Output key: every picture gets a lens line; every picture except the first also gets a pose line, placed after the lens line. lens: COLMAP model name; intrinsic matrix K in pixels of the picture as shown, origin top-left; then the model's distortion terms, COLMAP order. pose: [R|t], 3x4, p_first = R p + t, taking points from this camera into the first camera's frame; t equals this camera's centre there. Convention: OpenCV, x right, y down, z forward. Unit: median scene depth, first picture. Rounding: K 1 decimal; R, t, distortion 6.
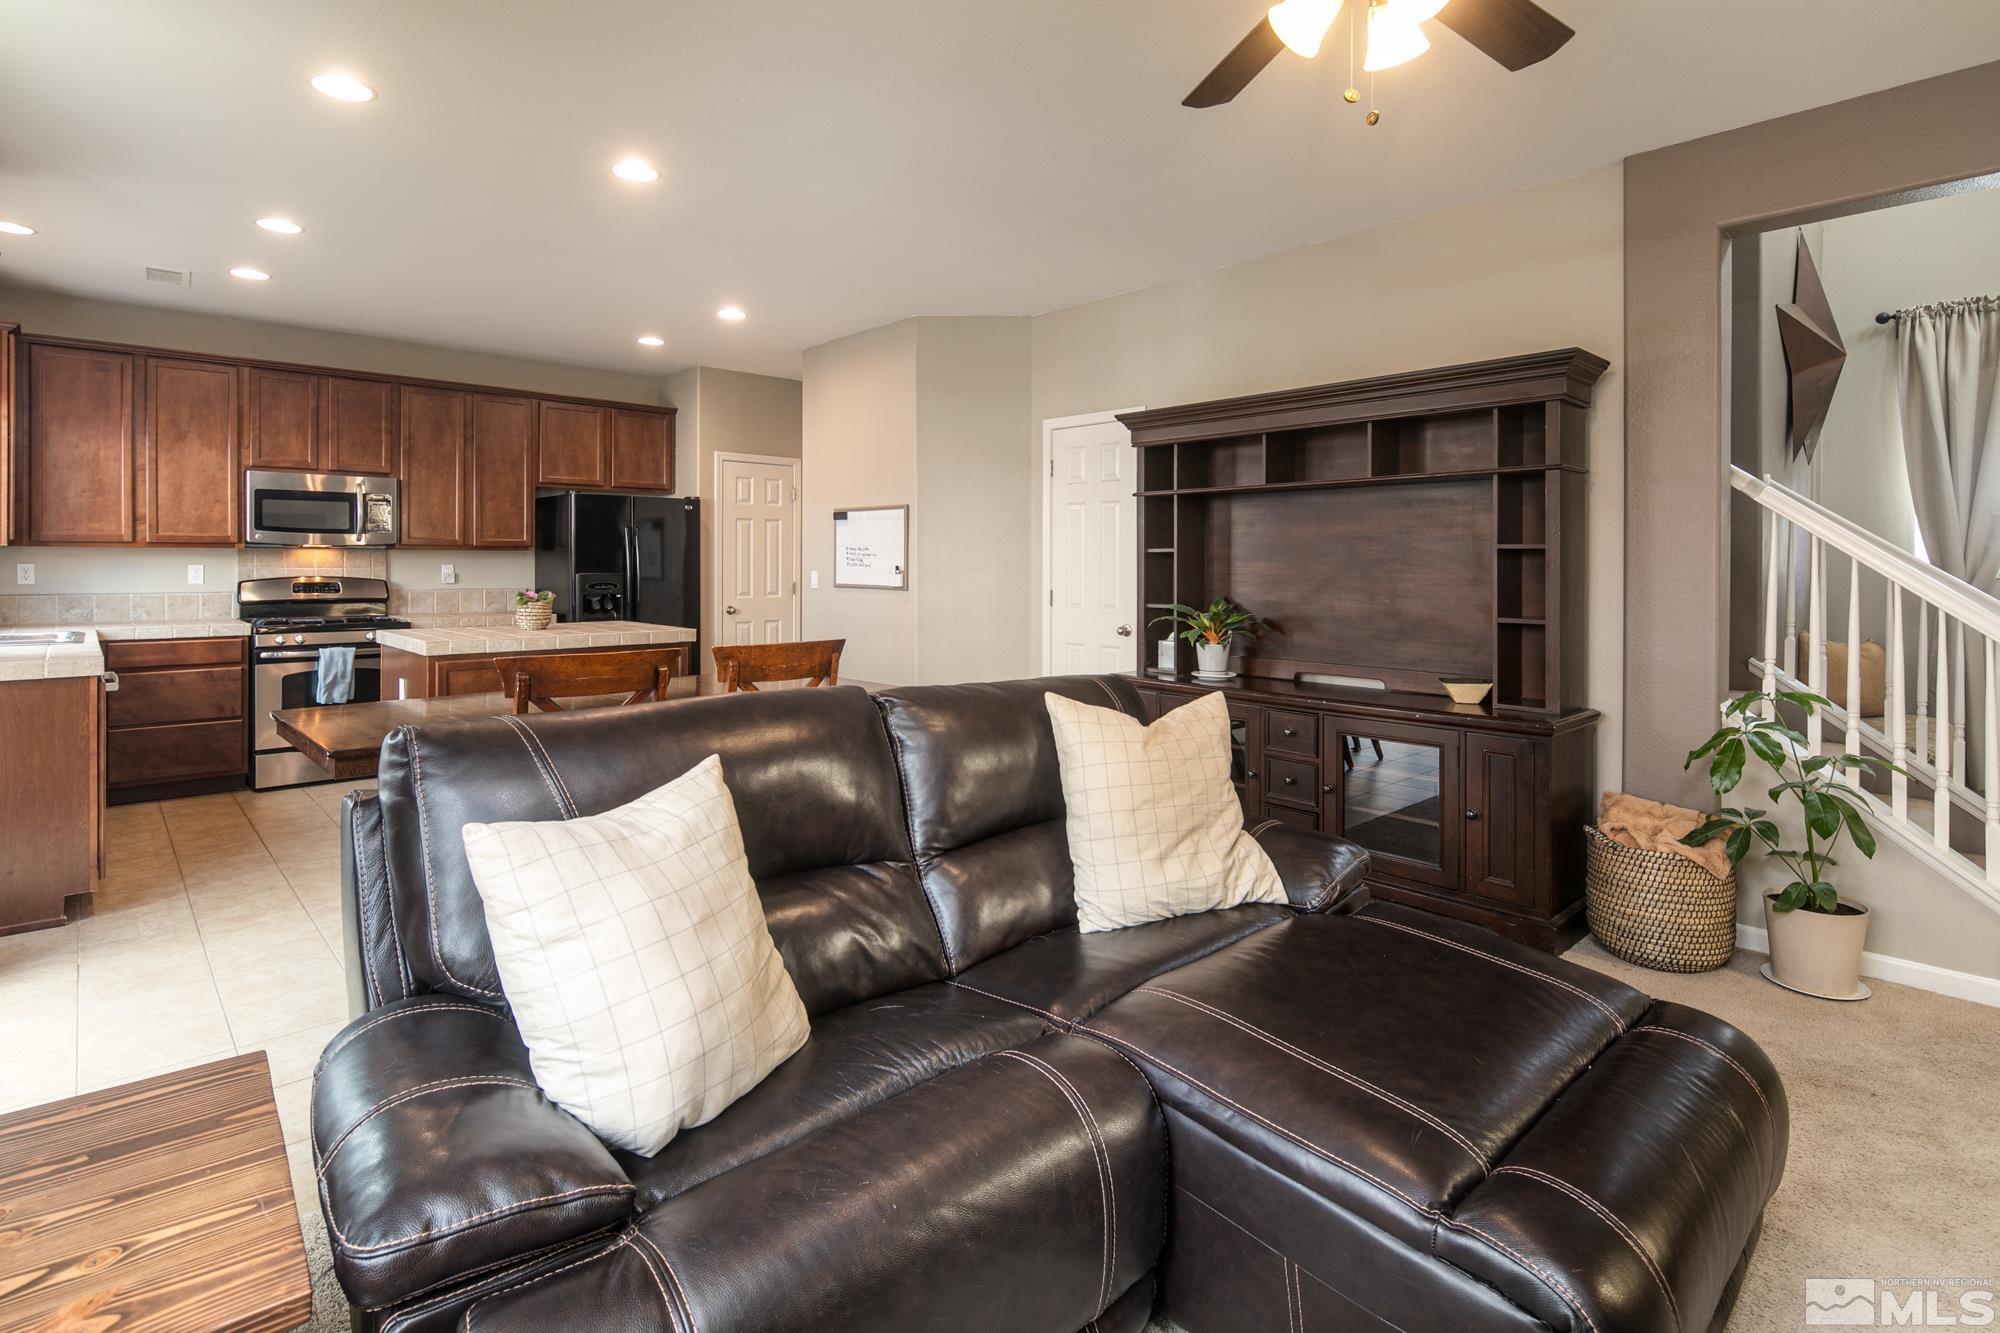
lens RADIAL K [[972.9, 0, 997.9], [0, 972.9, 569.8], [0, 0, 1]] dist [0.006338, -0.005032]
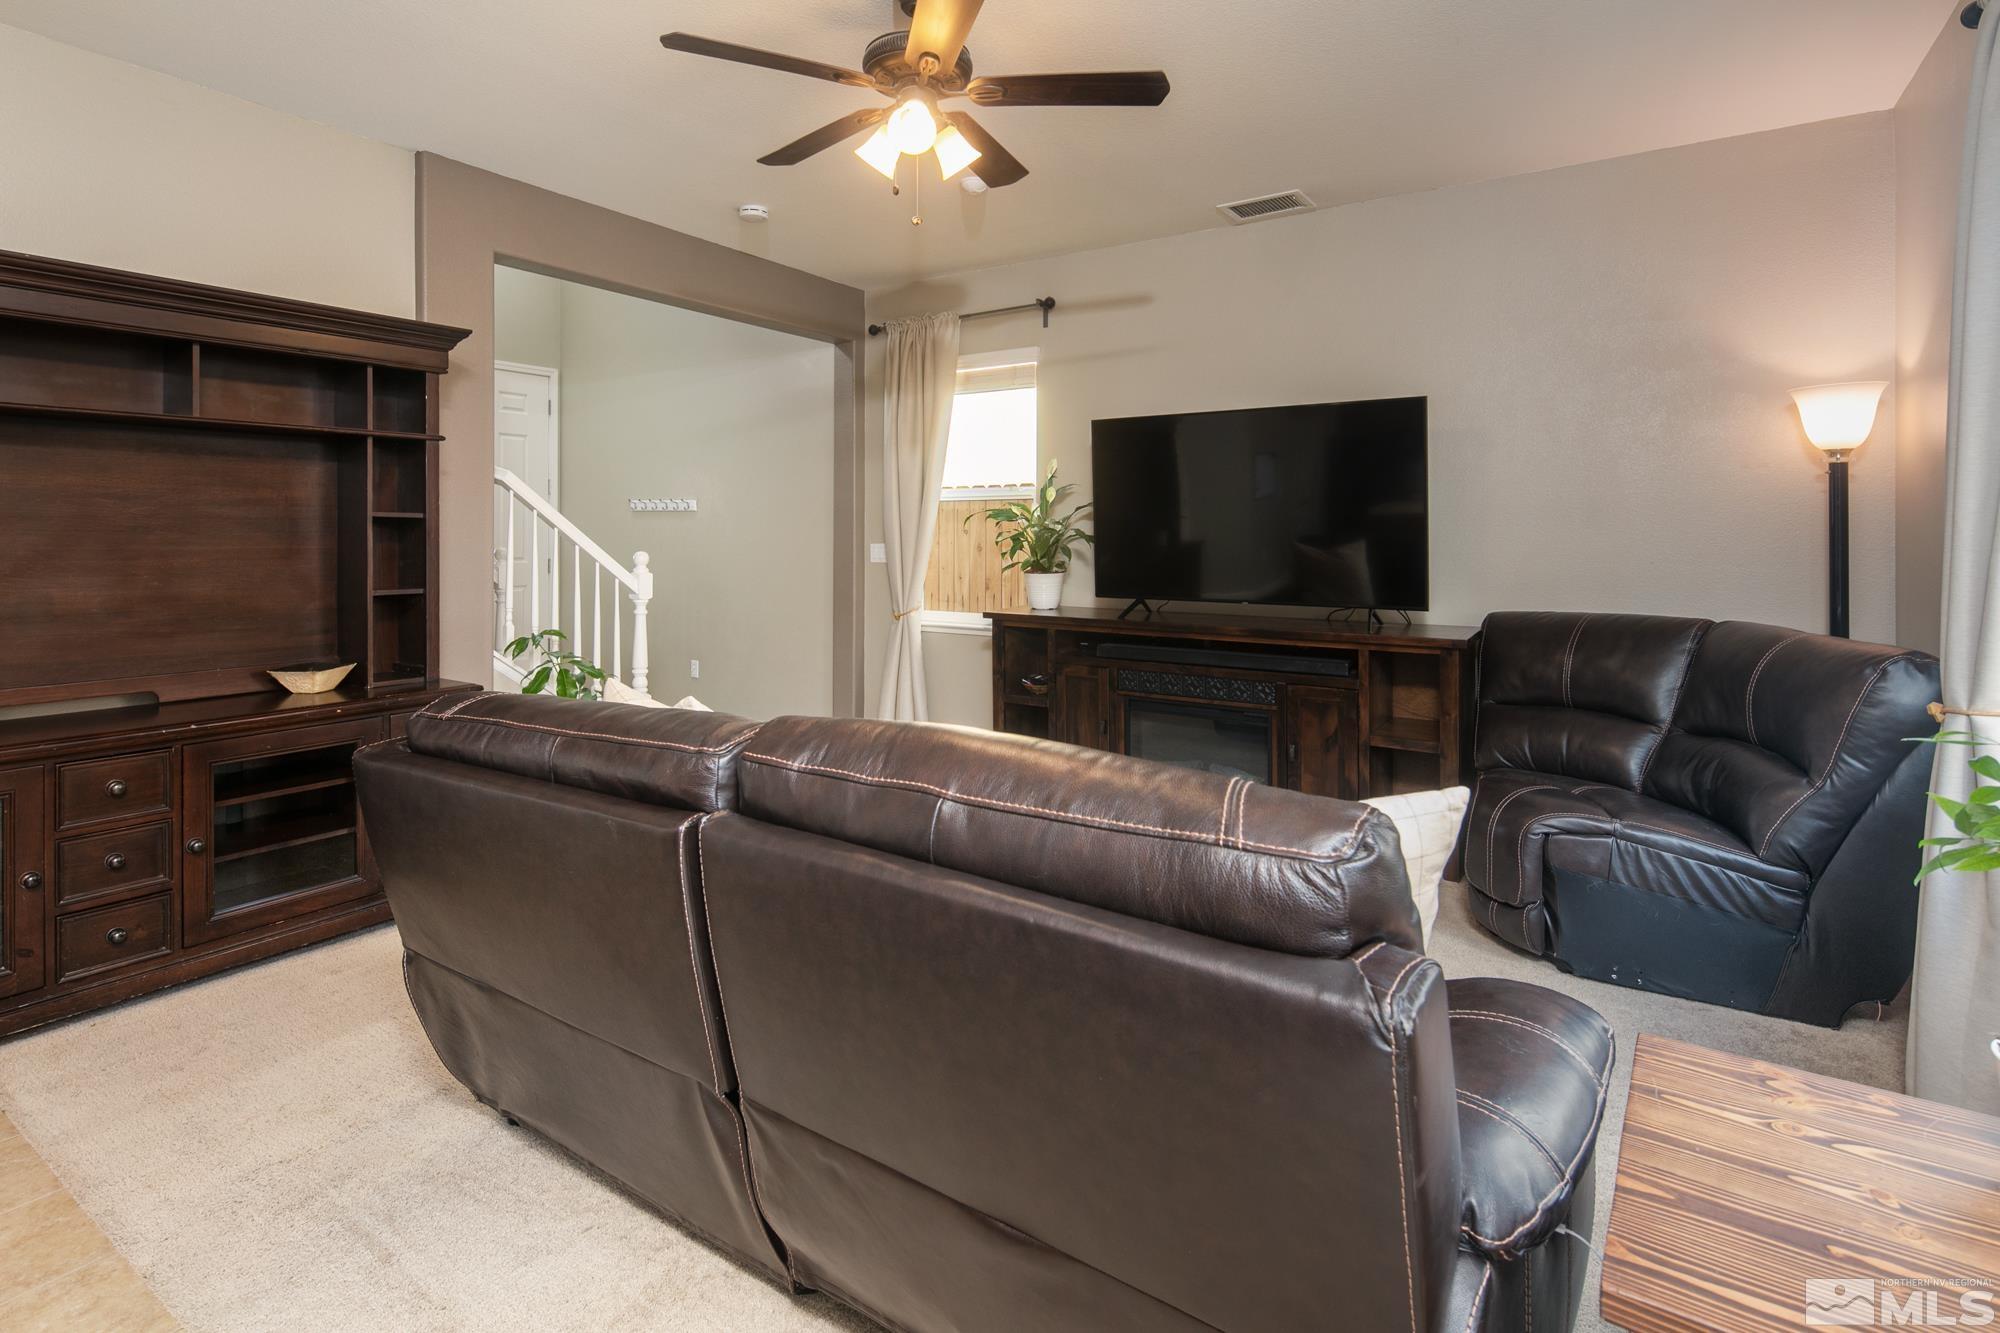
lens RADIAL K [[972.9, 0, 984.2], [0, 972.9, 535.8], [0, 0, 1]] dist [0.006338, -0.005032]
pose [[-0.222912, -0.004425, 0.974829, -0.334873], [0.002112, 0.999985, 0.005023, -0.004327], [-0.974836, 0.003179, -0.222899, 0.399887]]
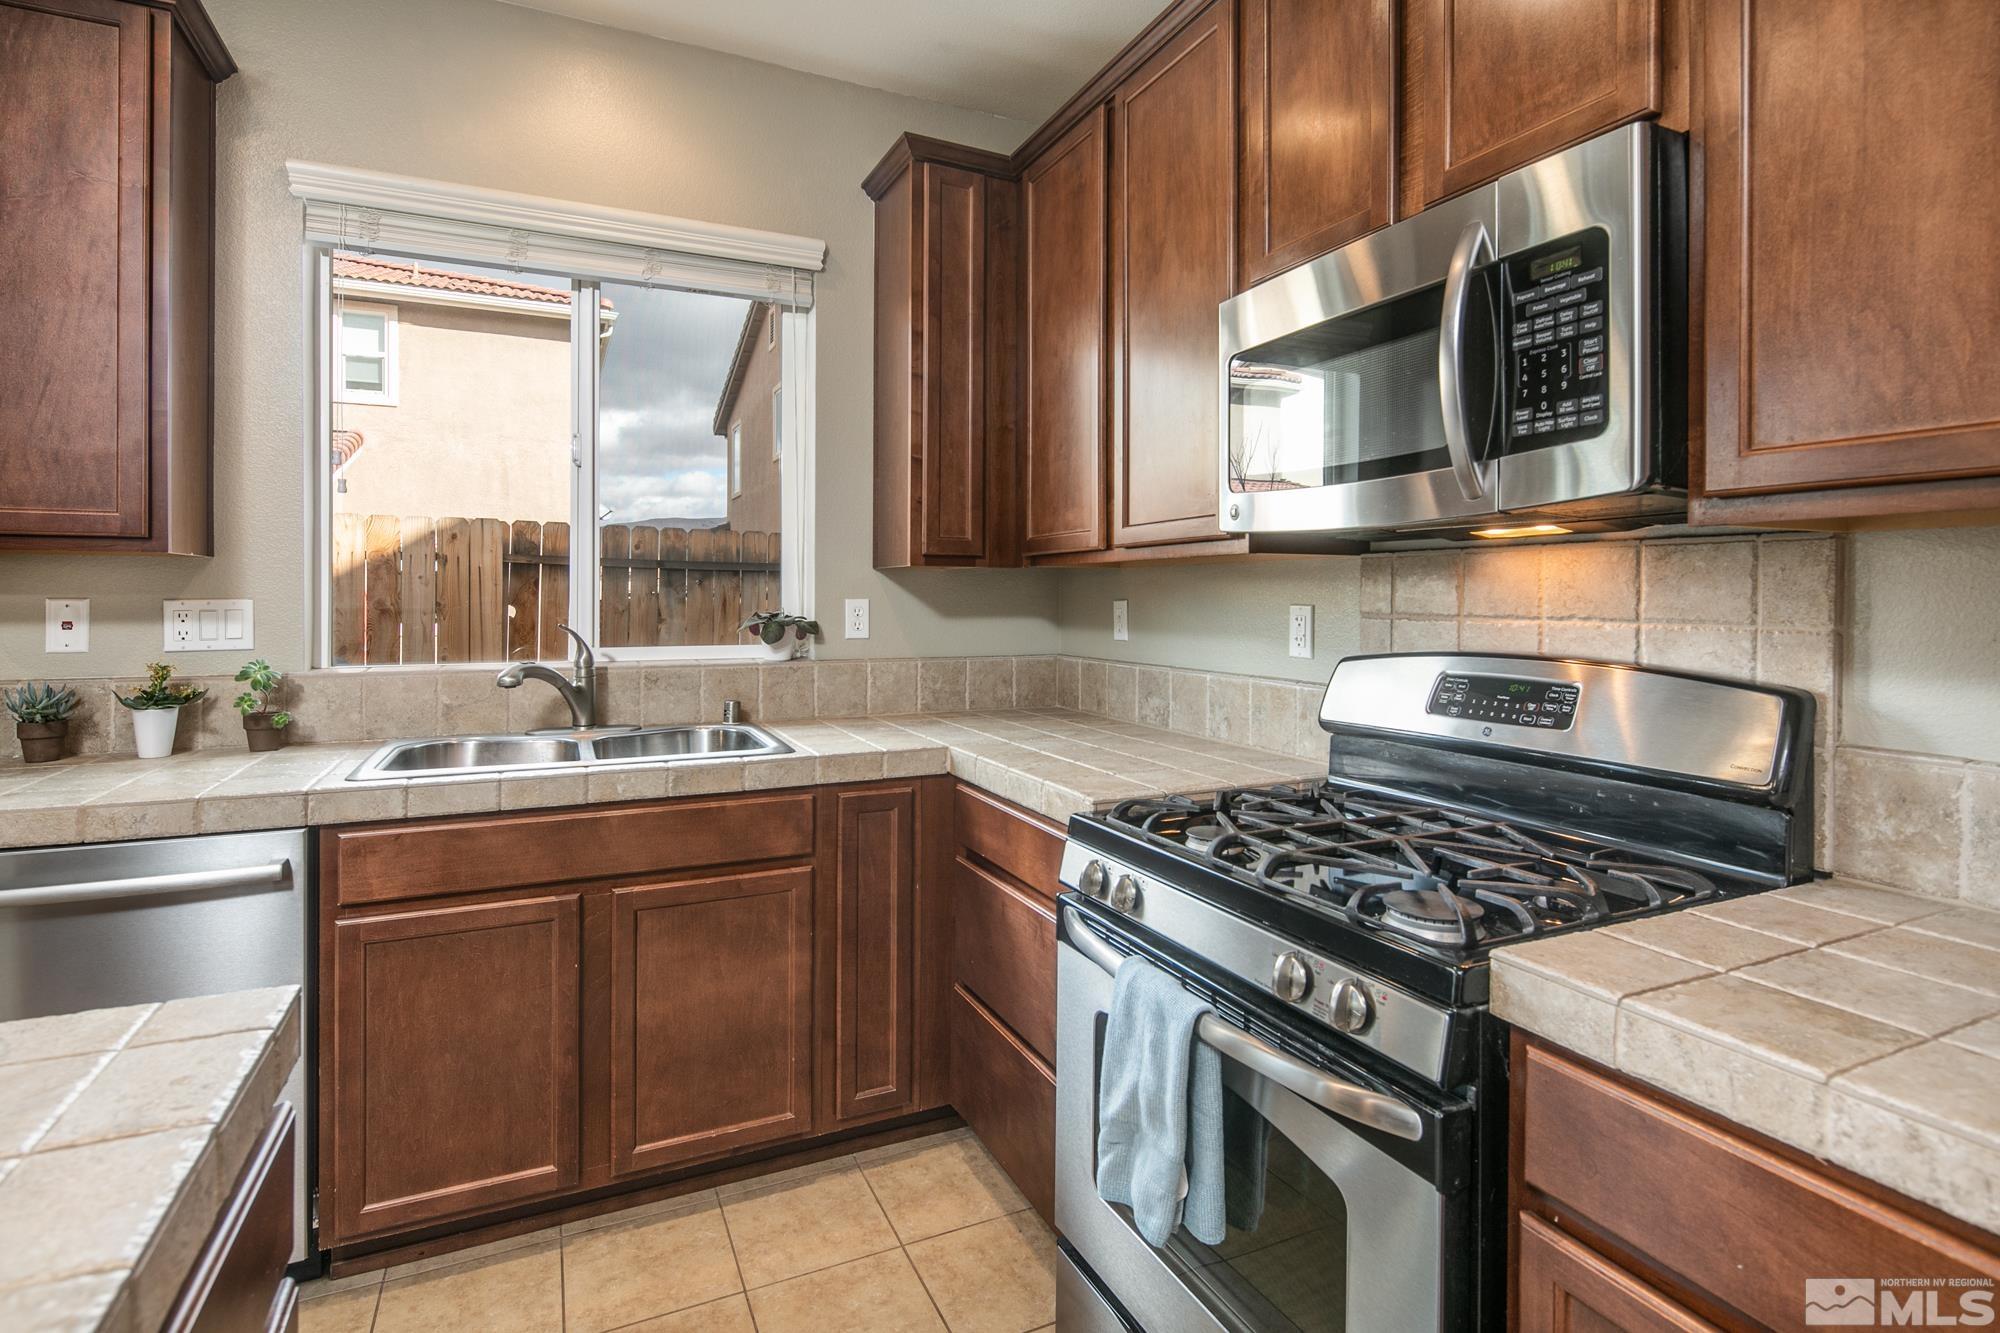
lens RADIAL K [[972.9, 0, 998.8], [0, 972.9, 599.3], [0, 0, 1]] dist [0.006338, -0.005032]
pose [[-0.316892, 0.000098, -0.948462, -0.453310], [-0.008422, 0.999960, 0.002917, -0.007735], [0.948424, 0.008912, -0.316879, 1.038569]]
